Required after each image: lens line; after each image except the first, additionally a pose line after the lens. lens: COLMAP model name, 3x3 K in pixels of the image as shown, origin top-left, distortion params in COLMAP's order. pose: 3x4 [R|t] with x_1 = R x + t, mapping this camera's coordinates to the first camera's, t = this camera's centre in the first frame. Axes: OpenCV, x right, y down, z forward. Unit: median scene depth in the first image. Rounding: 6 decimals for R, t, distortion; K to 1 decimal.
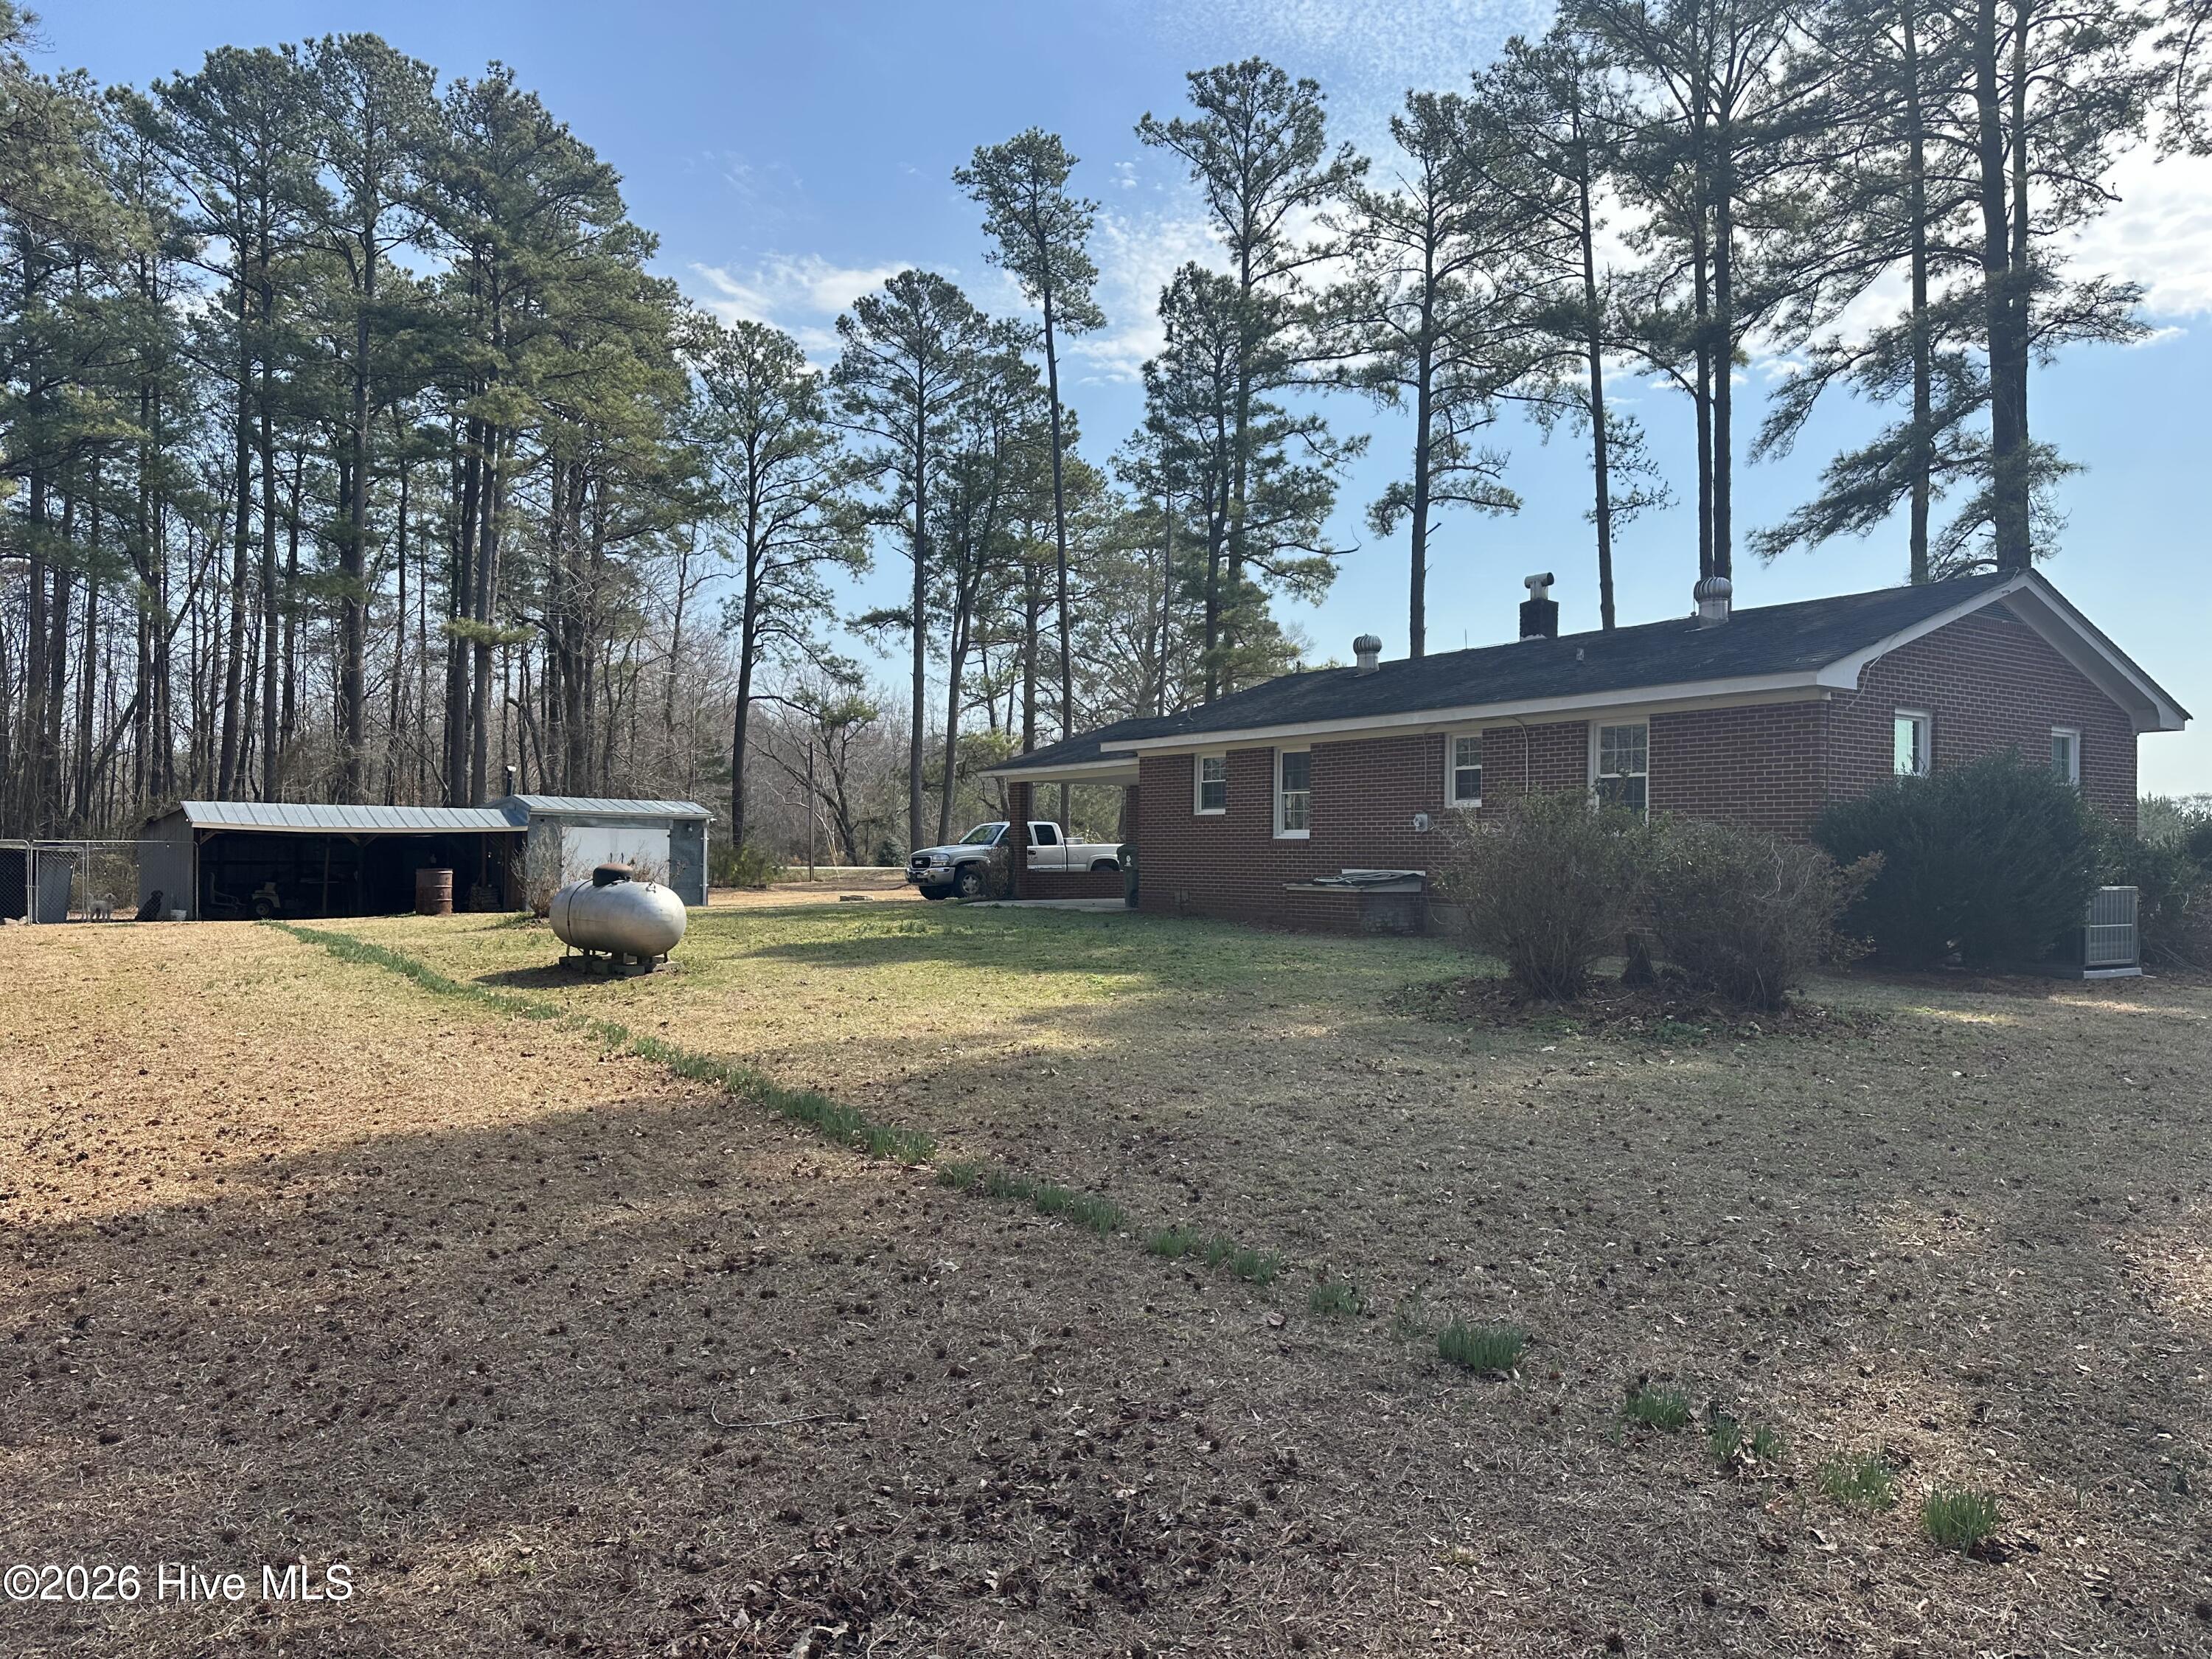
lens RADIAL K [[1553.3, 0, 1108.6], [0, 1553.3, 831.8], [0, 0, 1]] dist [0.006177, -0.028197]
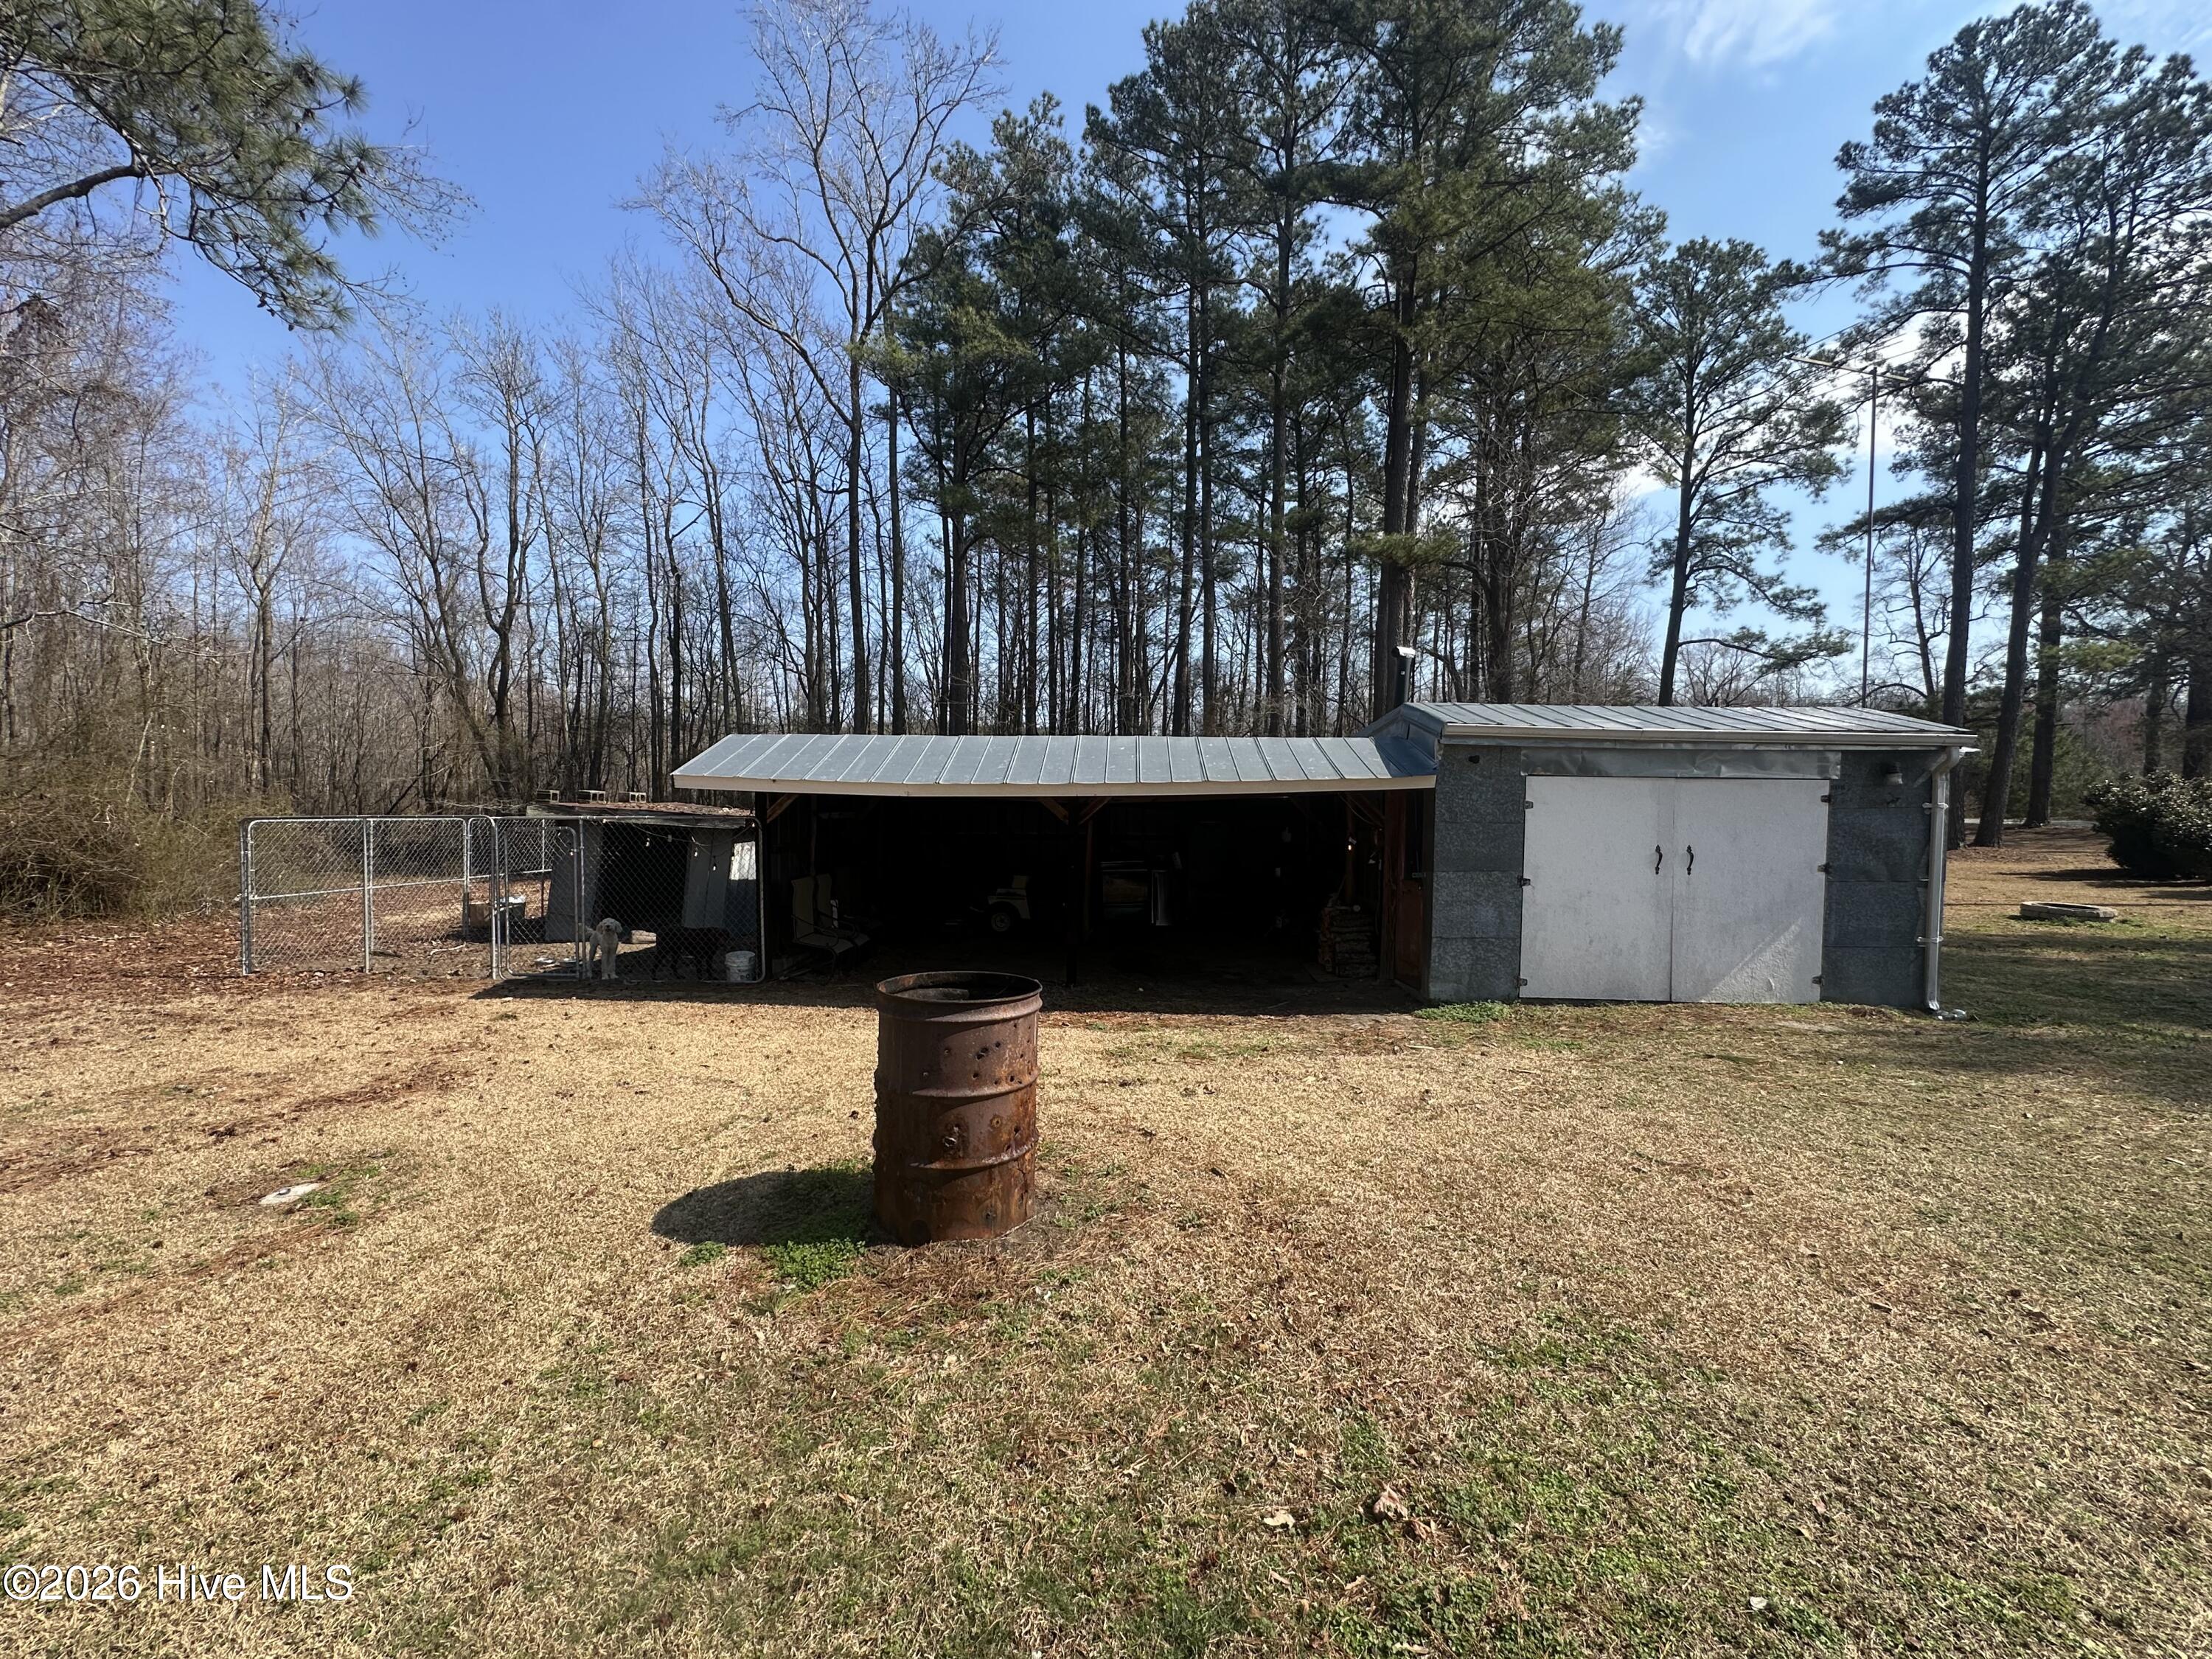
lens RADIAL K [[896.0, 0, 1118.4], [0, 896.0, 885.0], [0, 0, 1]] dist [-0.021475, 0.000091]
pose [[0.756363, 0.061001, -0.651302, -0.125296], [0.012136, 0.994163, 0.107207, -0.000556], [0.654040, -0.088992, 0.751207, 0.341100]]
